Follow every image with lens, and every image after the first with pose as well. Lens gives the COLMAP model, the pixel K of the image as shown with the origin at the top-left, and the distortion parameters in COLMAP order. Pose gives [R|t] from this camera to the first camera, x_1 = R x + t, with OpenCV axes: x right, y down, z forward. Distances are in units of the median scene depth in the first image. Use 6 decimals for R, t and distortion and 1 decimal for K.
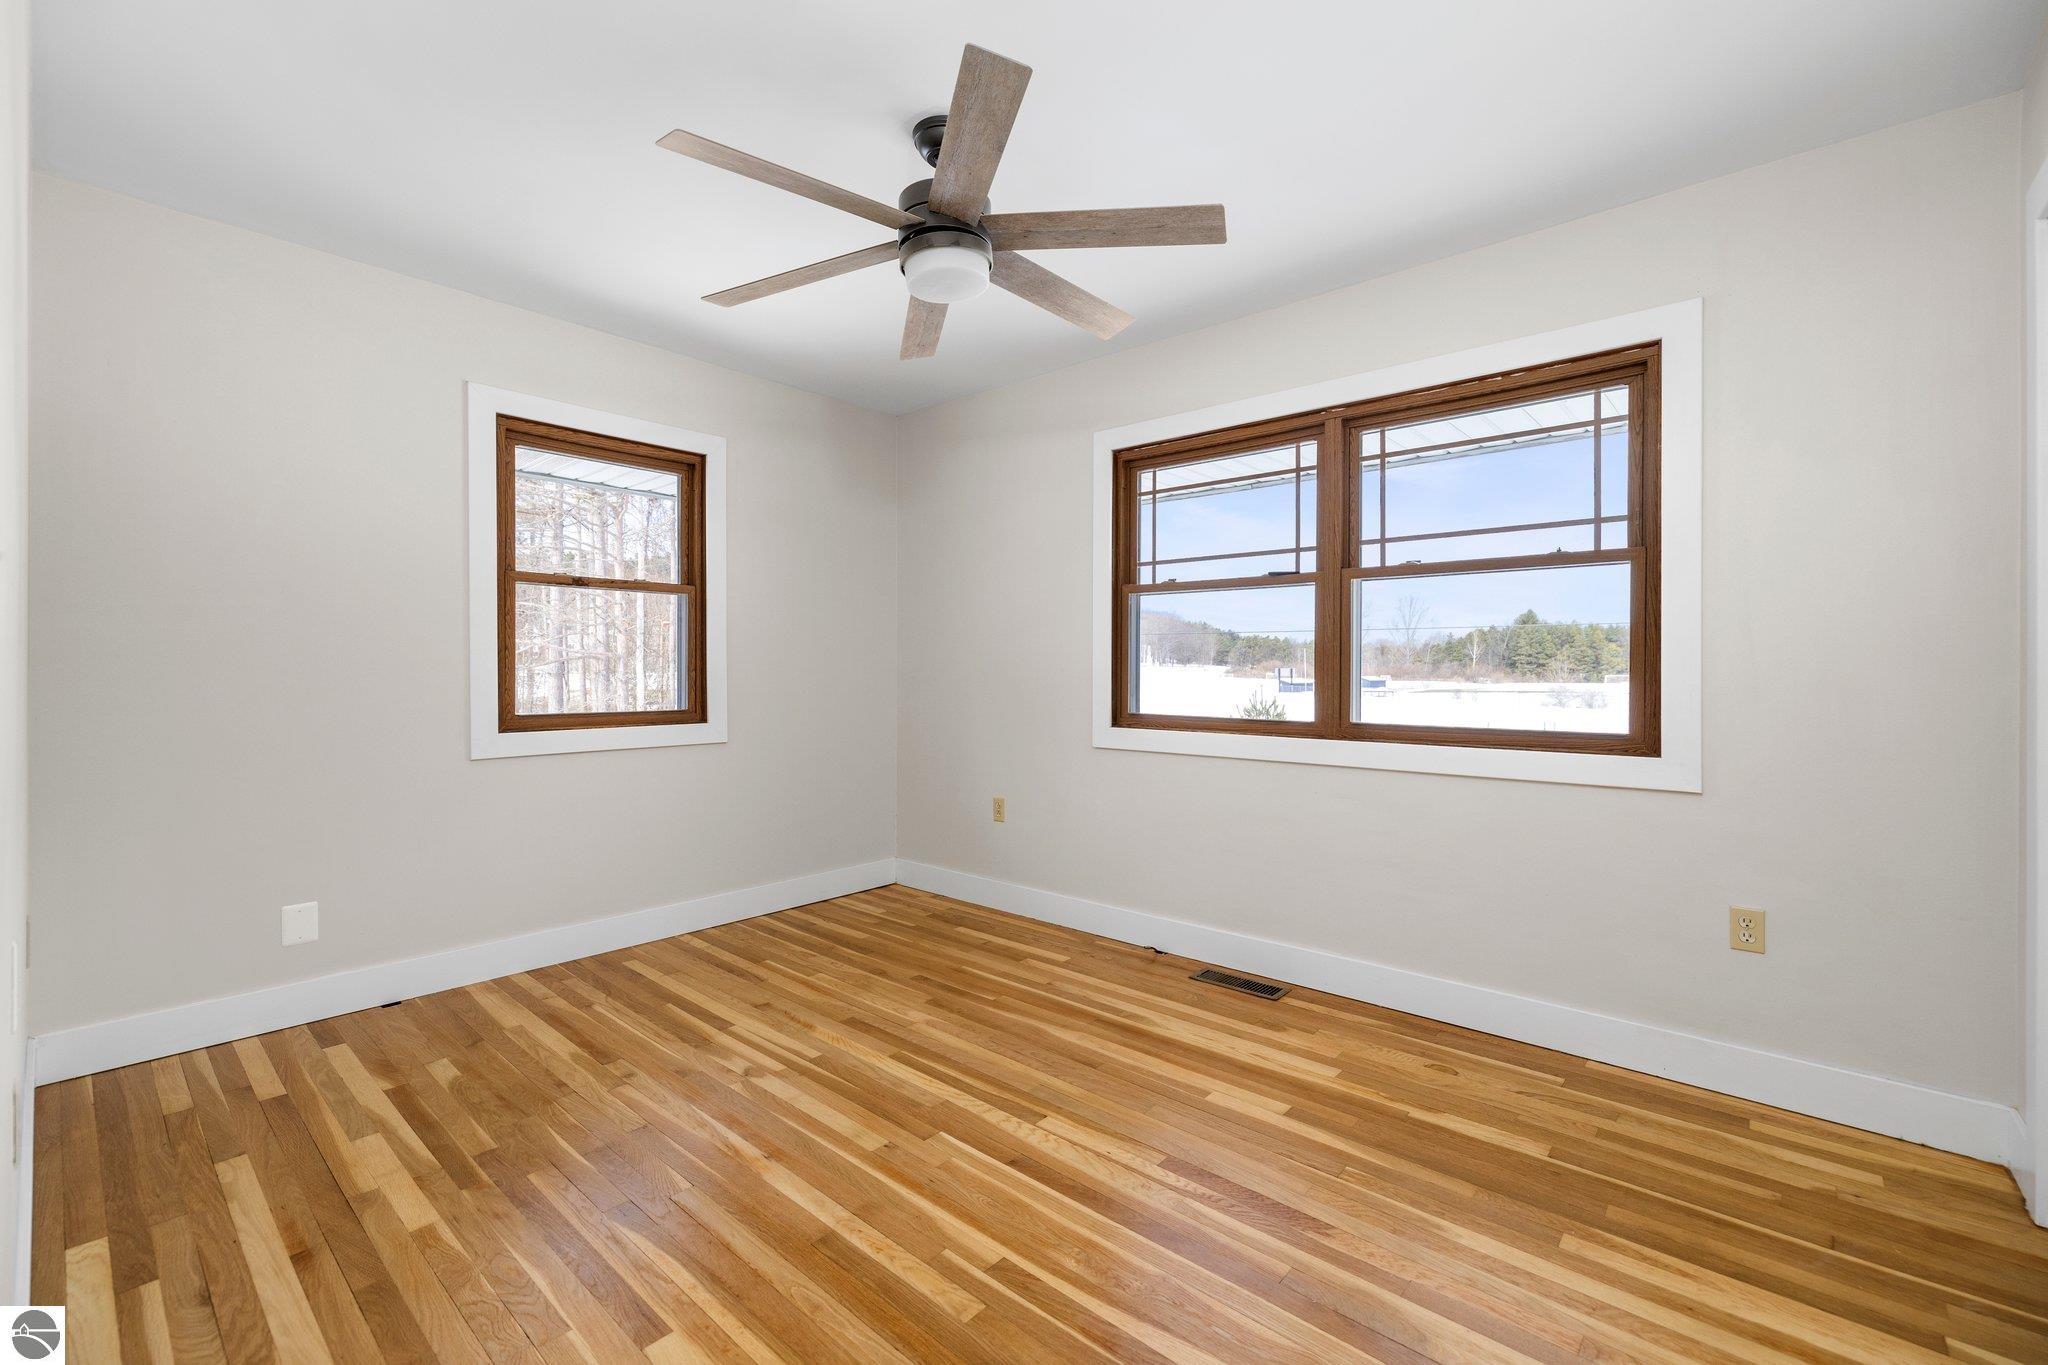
lens RADIAL K [[866.3, 0, 1006.7], [0, 866.3, 676.4], [0, 0, 1]] dist [0.003475, 0.000073]
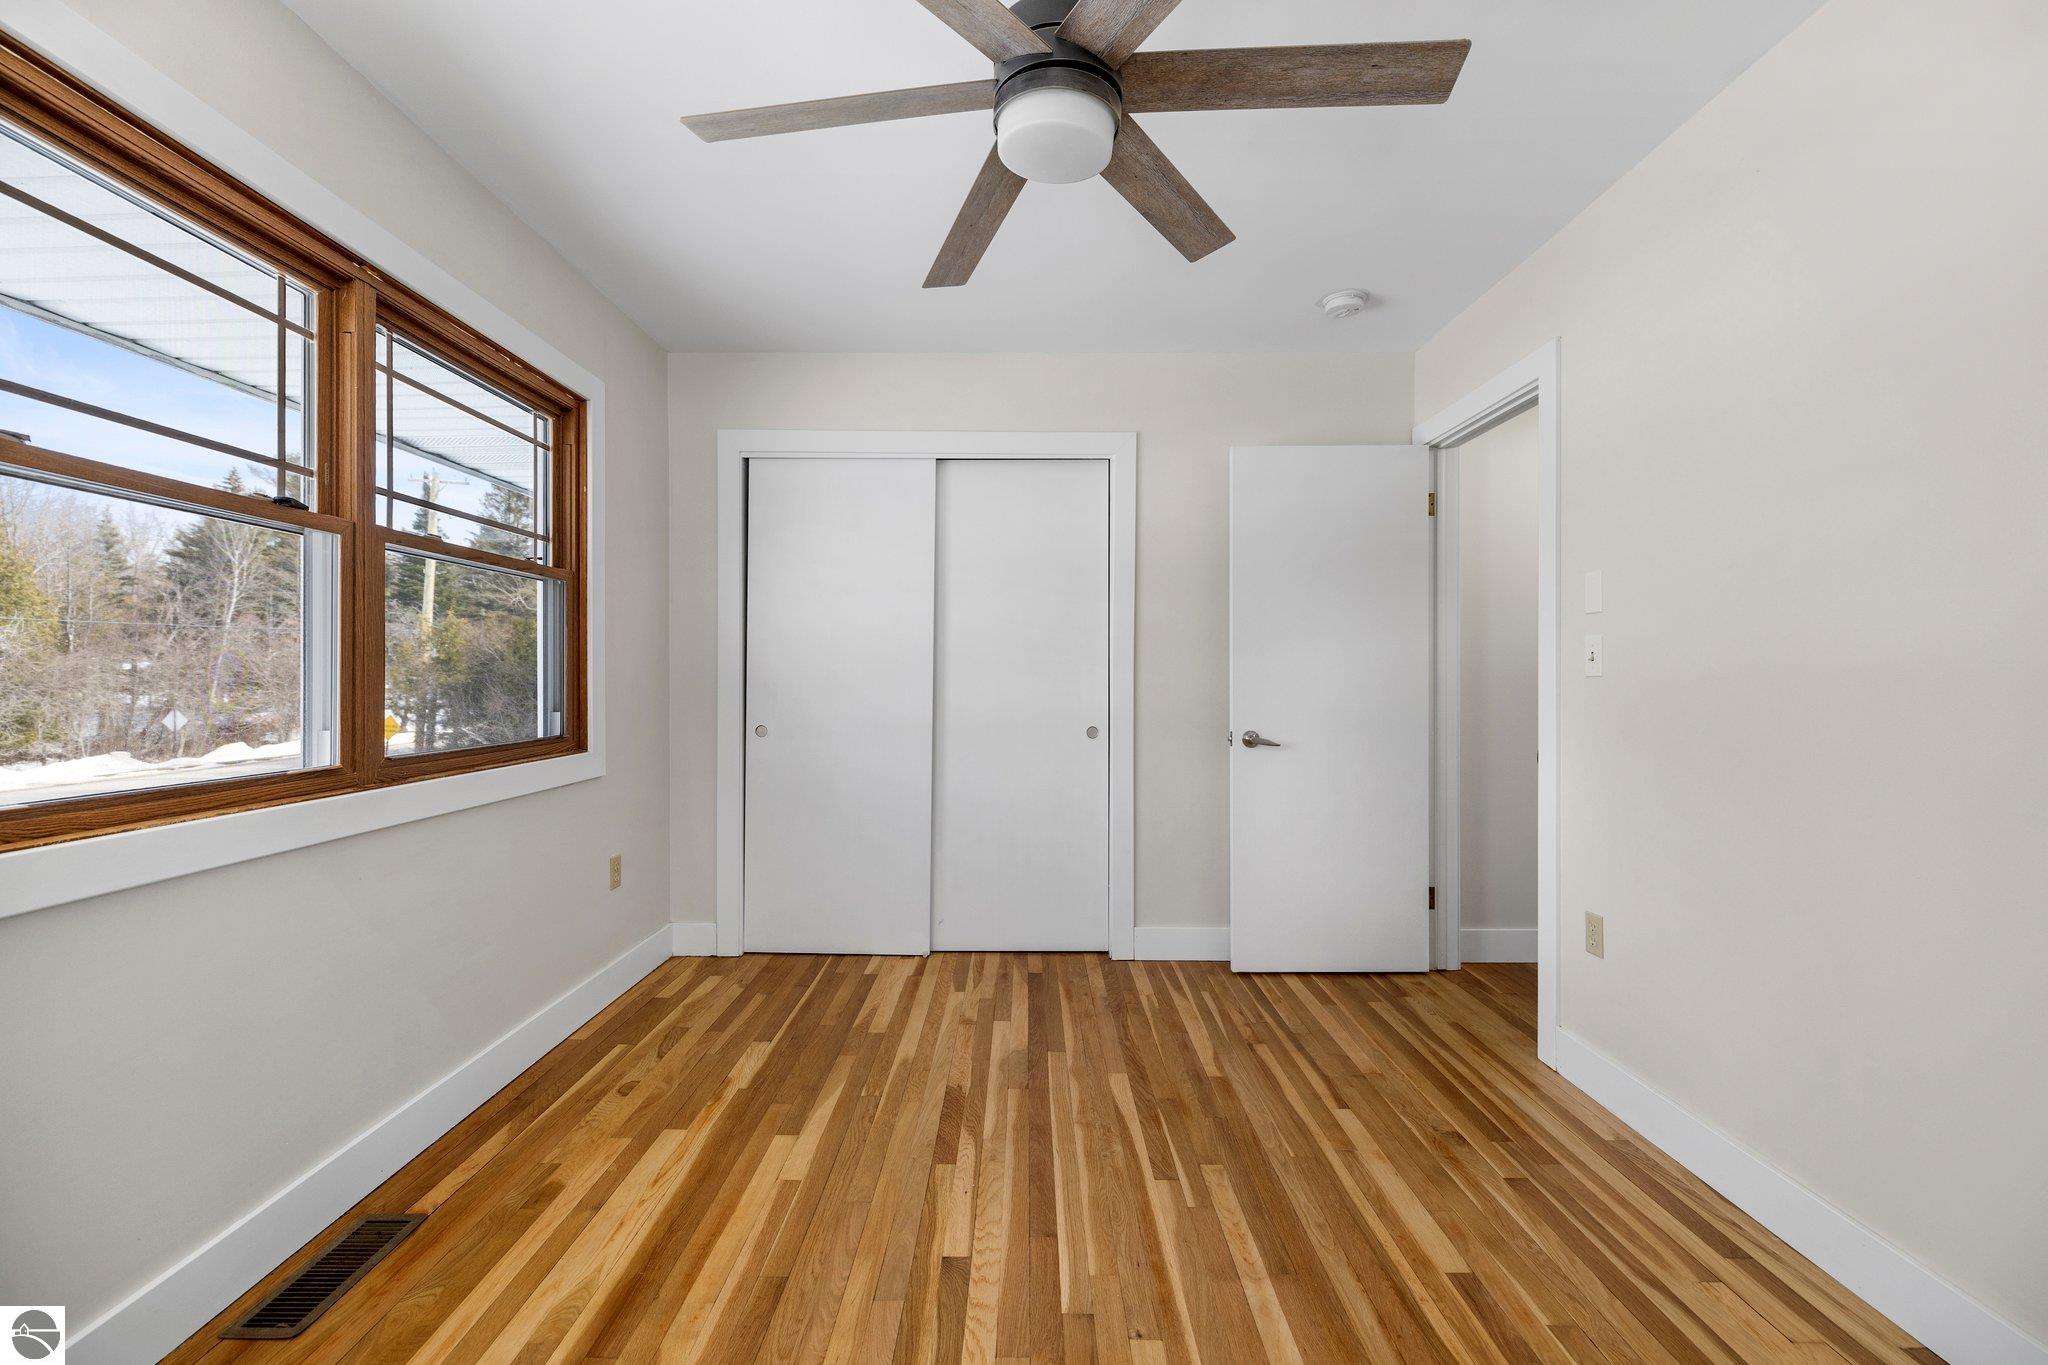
lens RADIAL K [[866.3, 0, 1021.4], [0, 866.3, 684.5], [0, 0, 1]] dist [0.003475, 0.000073]
pose [[-0.669823, -0.010167, 0.742451, -0.665312], [0.002227, 0.999874, 0.015701, -0.021538], [-0.742518, 0.012171, -0.669716, 1.697630]]
